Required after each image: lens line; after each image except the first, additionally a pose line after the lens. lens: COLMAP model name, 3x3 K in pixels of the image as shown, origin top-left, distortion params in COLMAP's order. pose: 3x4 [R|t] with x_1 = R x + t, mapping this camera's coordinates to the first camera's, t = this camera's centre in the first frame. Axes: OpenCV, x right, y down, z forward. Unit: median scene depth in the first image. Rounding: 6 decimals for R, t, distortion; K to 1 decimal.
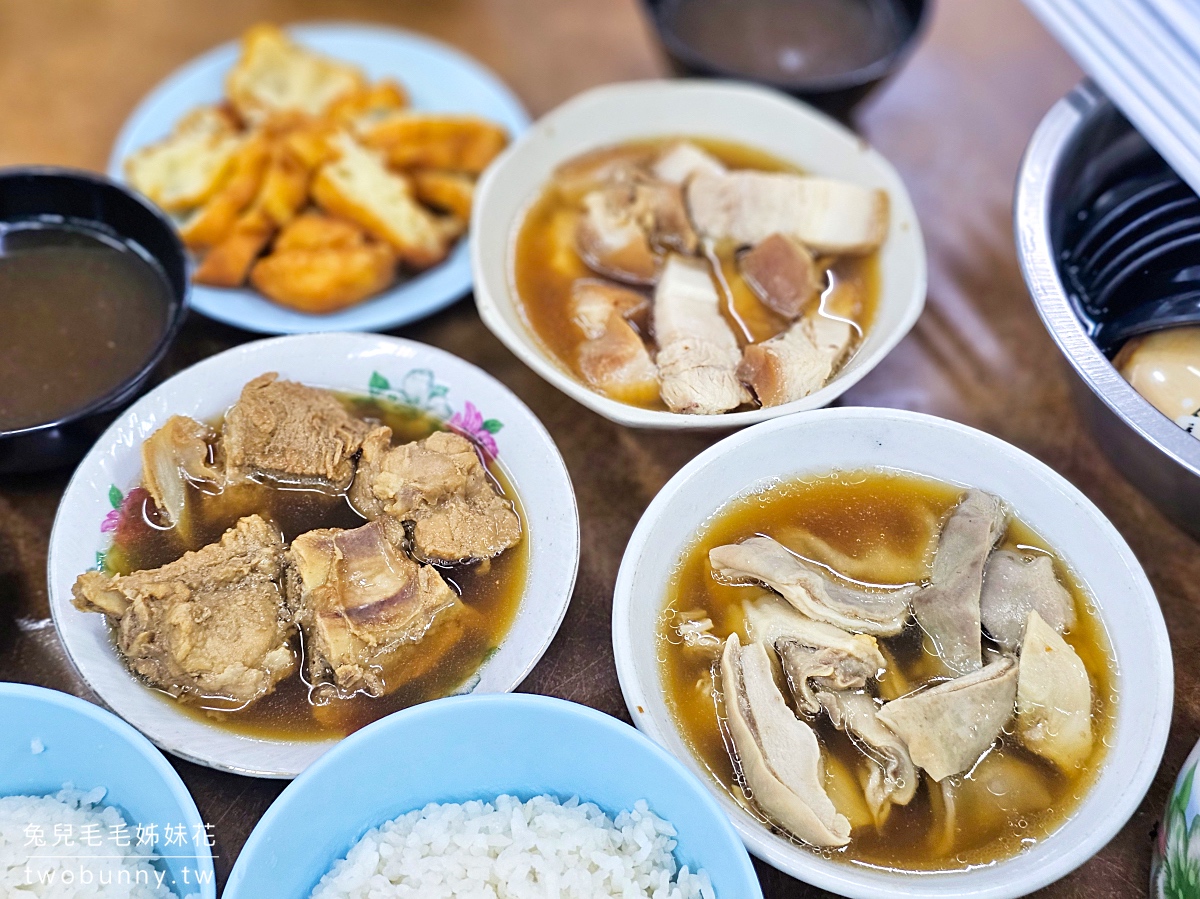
lens RADIAL K [[1602.7, 0, 600.4], [0, 1602.7, 415.8], [0, 0, 1]] dist [0.228236, -0.946807]
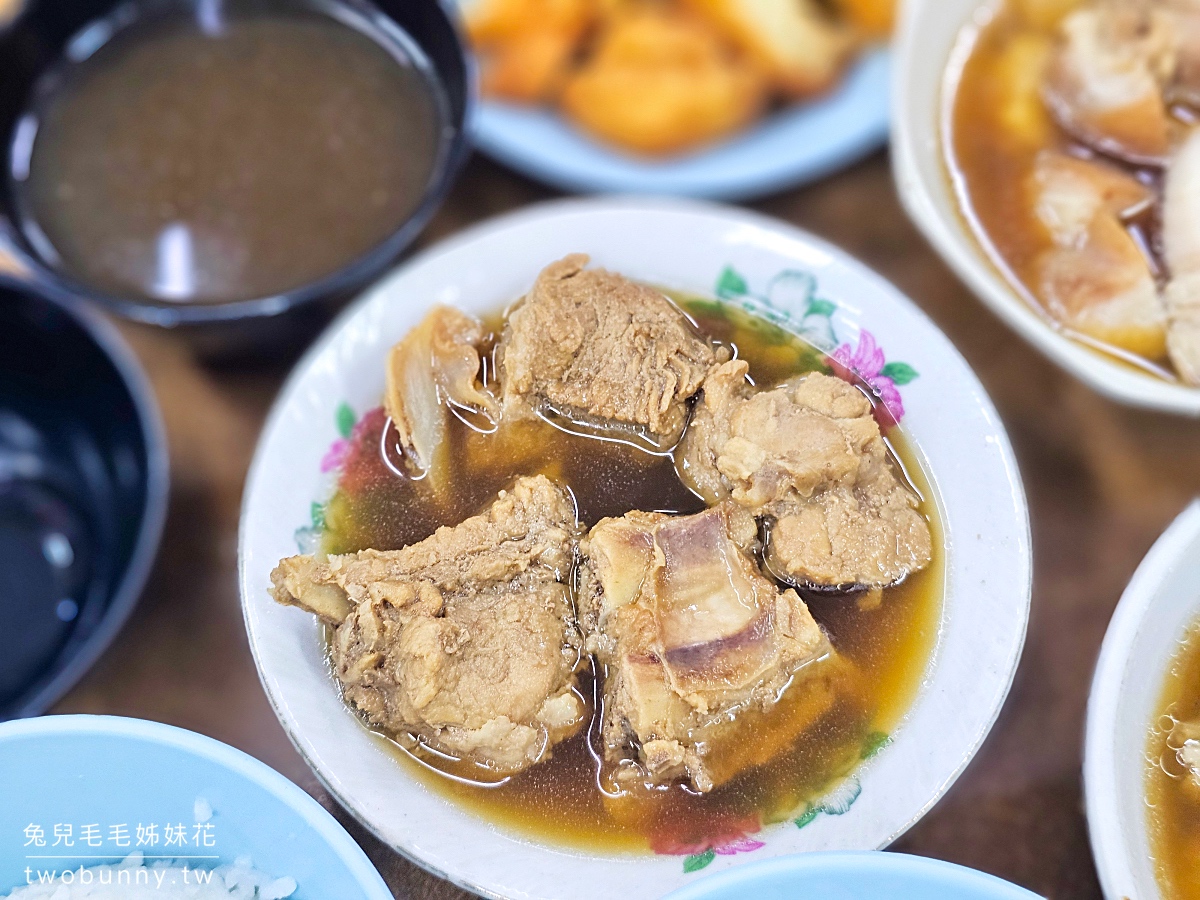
lens RADIAL K [[1602.7, 0, 600.4], [0, 1602.7, 416.3], [0, 0, 1]] dist [0.228236, -0.946807]
pose [[0.984685, 0.124275, -0.122273, -0.108115], [-0.103742, 0.981331, 0.161945, -0.072557], [0.140116, -0.146780, 0.979195, 0.343755]]
